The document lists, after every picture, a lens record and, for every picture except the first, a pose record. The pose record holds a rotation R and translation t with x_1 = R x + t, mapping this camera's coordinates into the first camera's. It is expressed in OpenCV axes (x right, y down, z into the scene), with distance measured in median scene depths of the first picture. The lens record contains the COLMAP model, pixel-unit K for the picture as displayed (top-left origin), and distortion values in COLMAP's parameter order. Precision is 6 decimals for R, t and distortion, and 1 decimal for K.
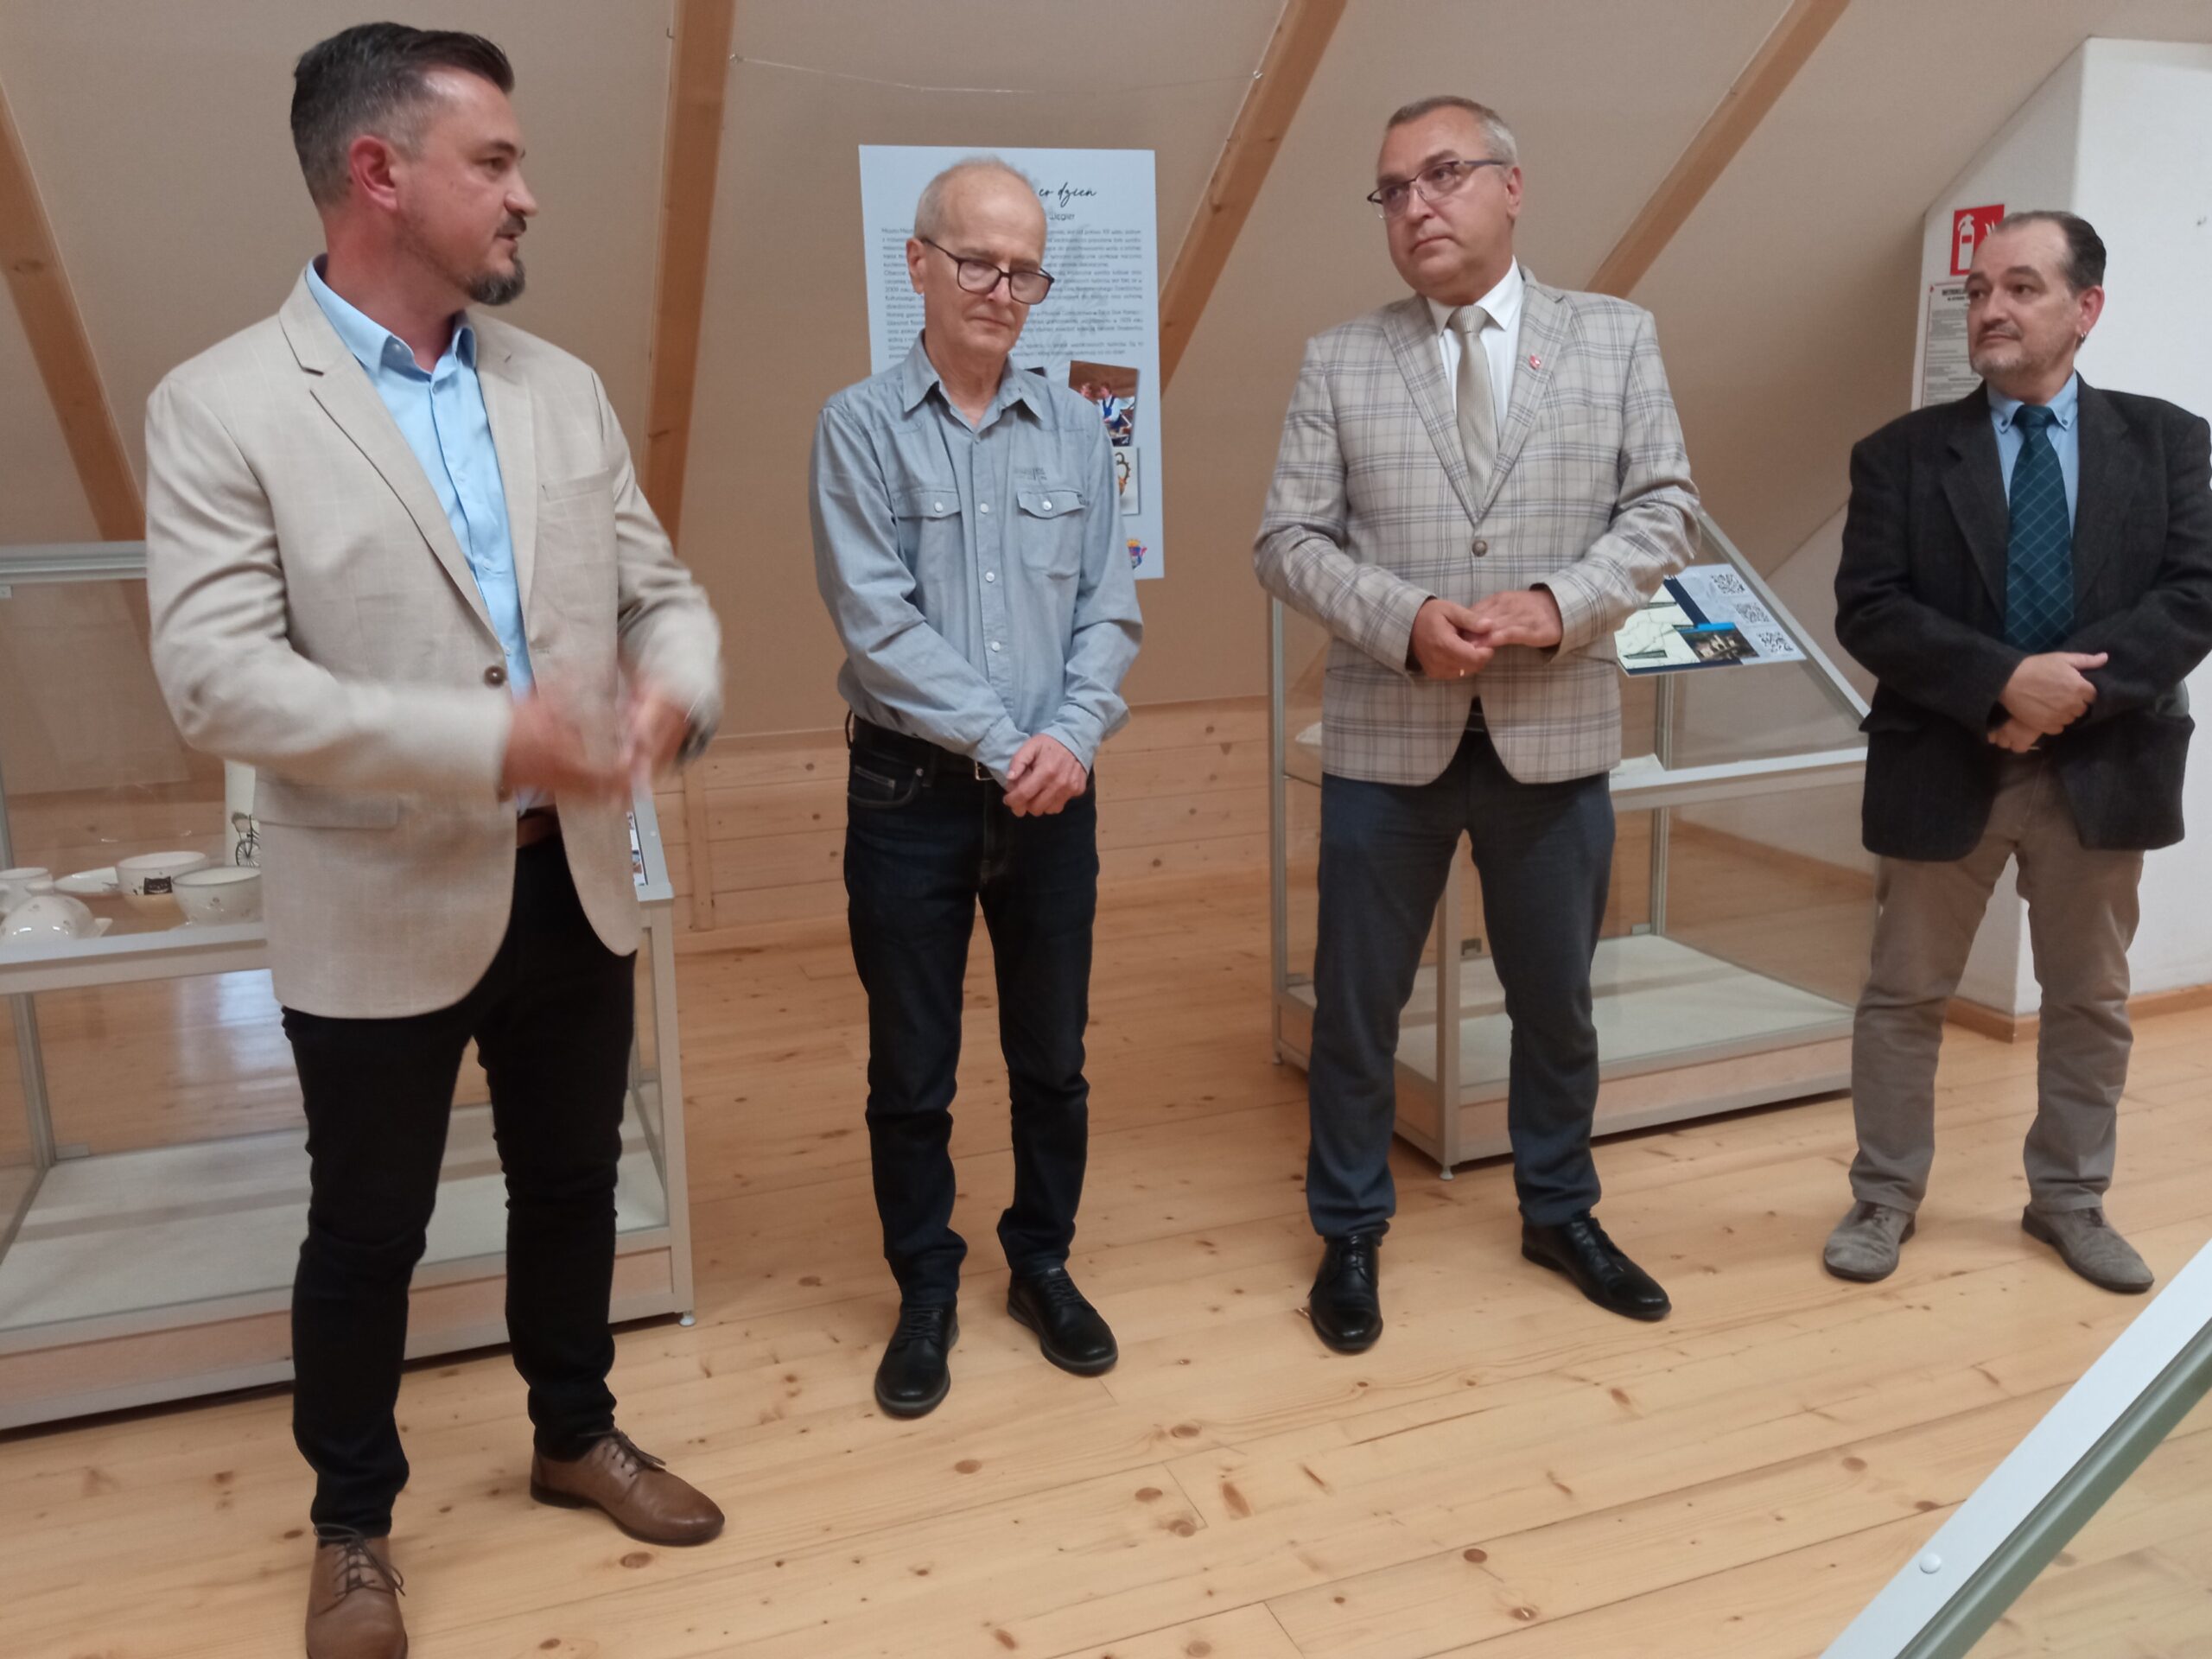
lens RADIAL K [[1806.6, 0, 1109.1], [0, 1806.6, 829.4], [0, 0, 1]] dist [0.113367, -0.199743]
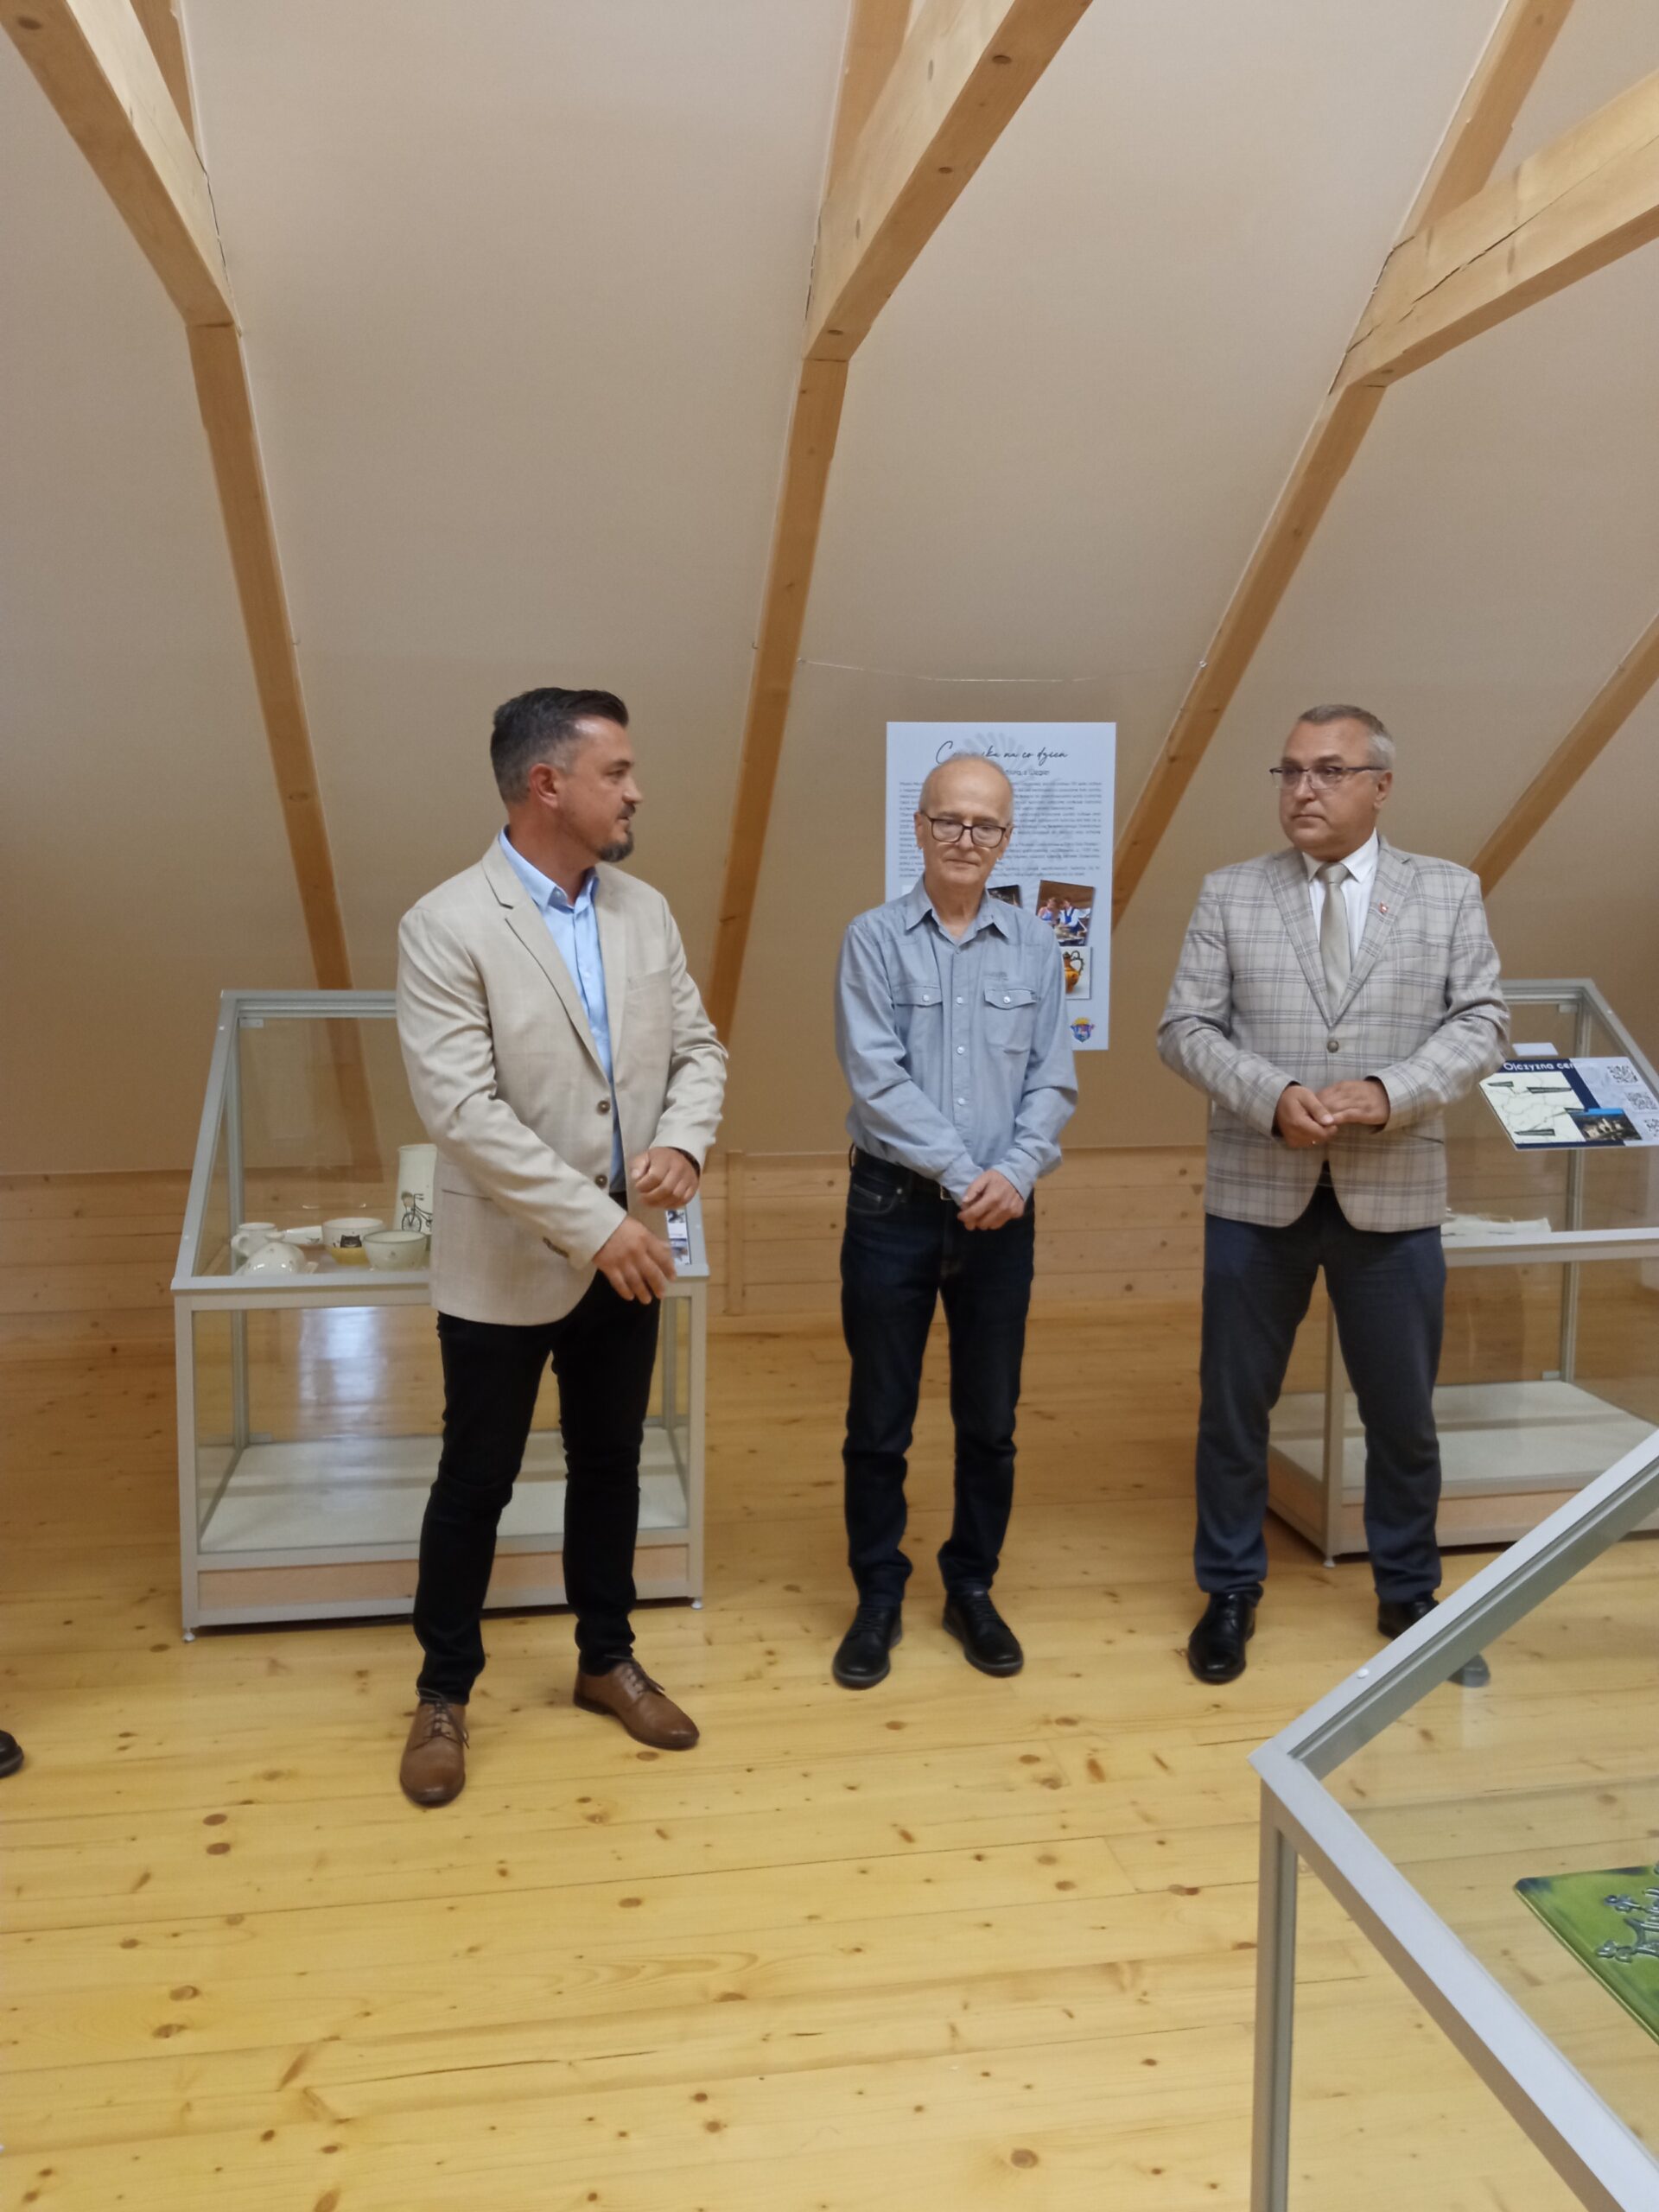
lens RADIAL K [[1806.6, 0, 827.2], [0, 1806.6, 1093.2], [0, 0, 1]] dist [0.113367, -0.199743]
pose [[0.982081, 0.052127, -0.181106, 0.079473], [-0.068079, 0.994220, -0.083011, 0.009583], [0.175732, 0.093853, 0.979954, -0.300974]]
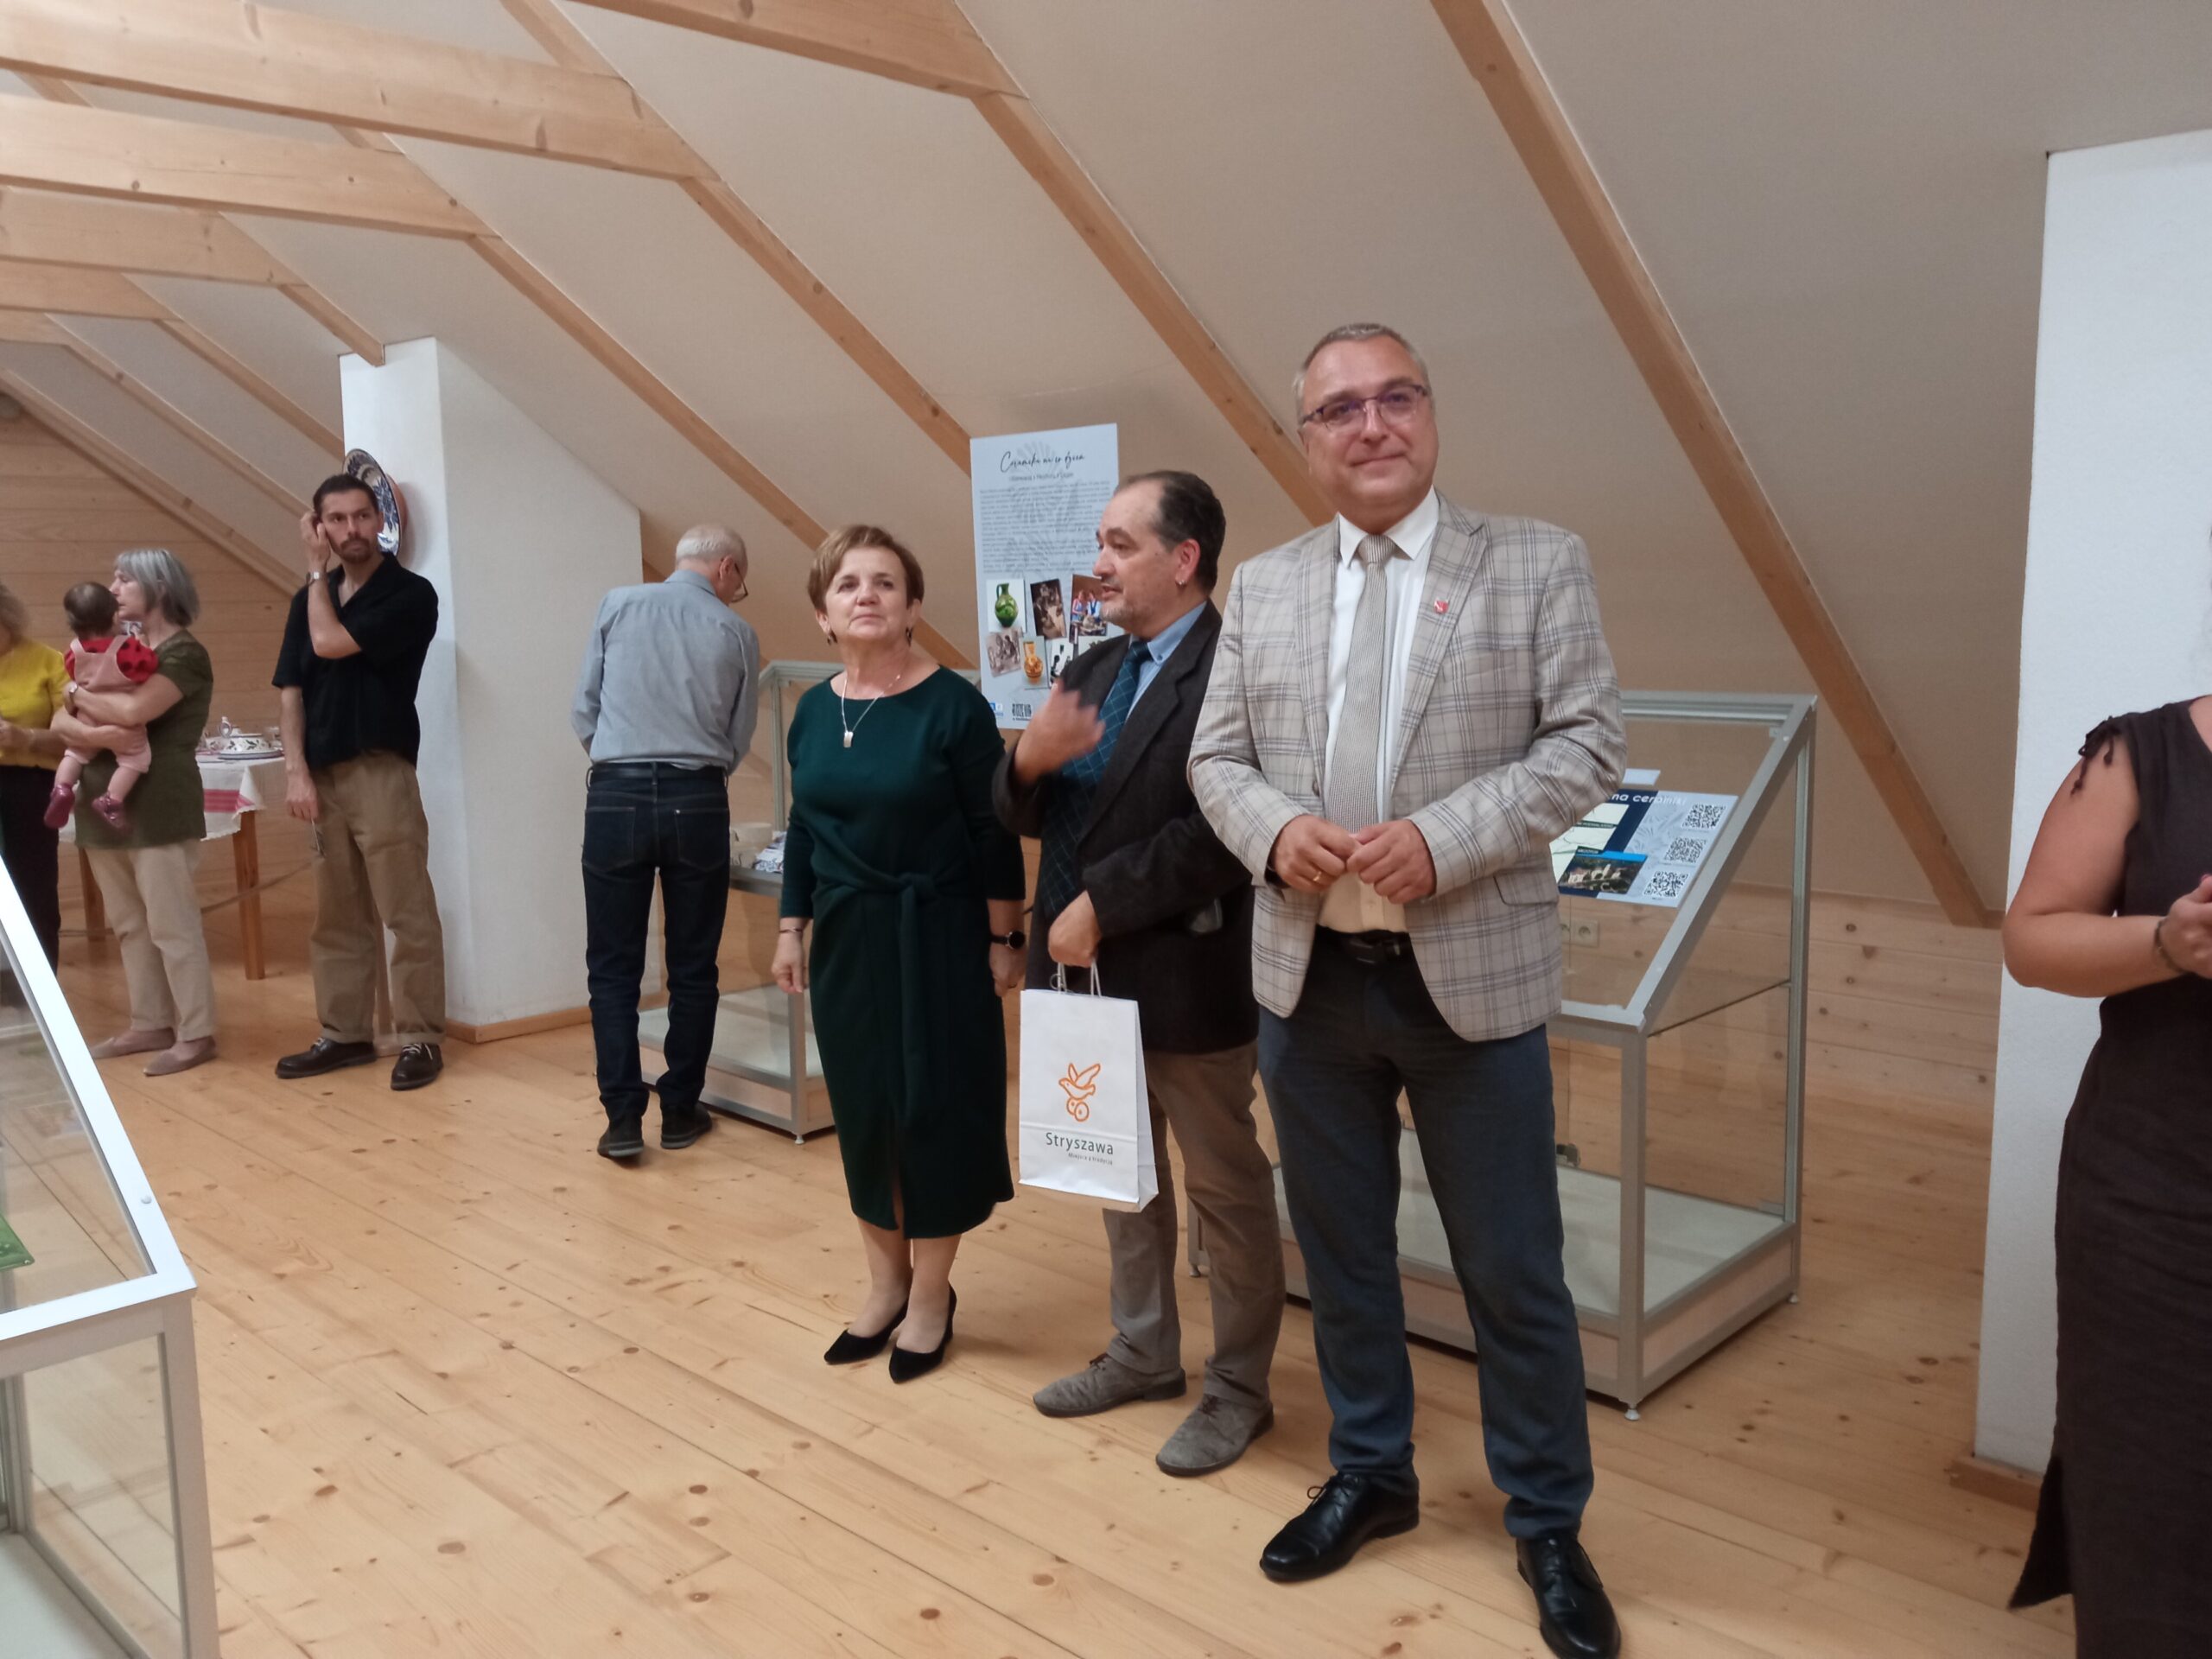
lens RADIAL K [[1806.6, 0, 1109.1], [0, 1806.6, 829.4], [0, 0, 1]] dist [0.113367, -0.199743]
pose [[0.433555, 0.142797, -0.889741, 1.405726], [-0.190935, 0.979503, 0.064165, -0.181792], [0.880667, 0.142063, 0.451934, 0.482537]]
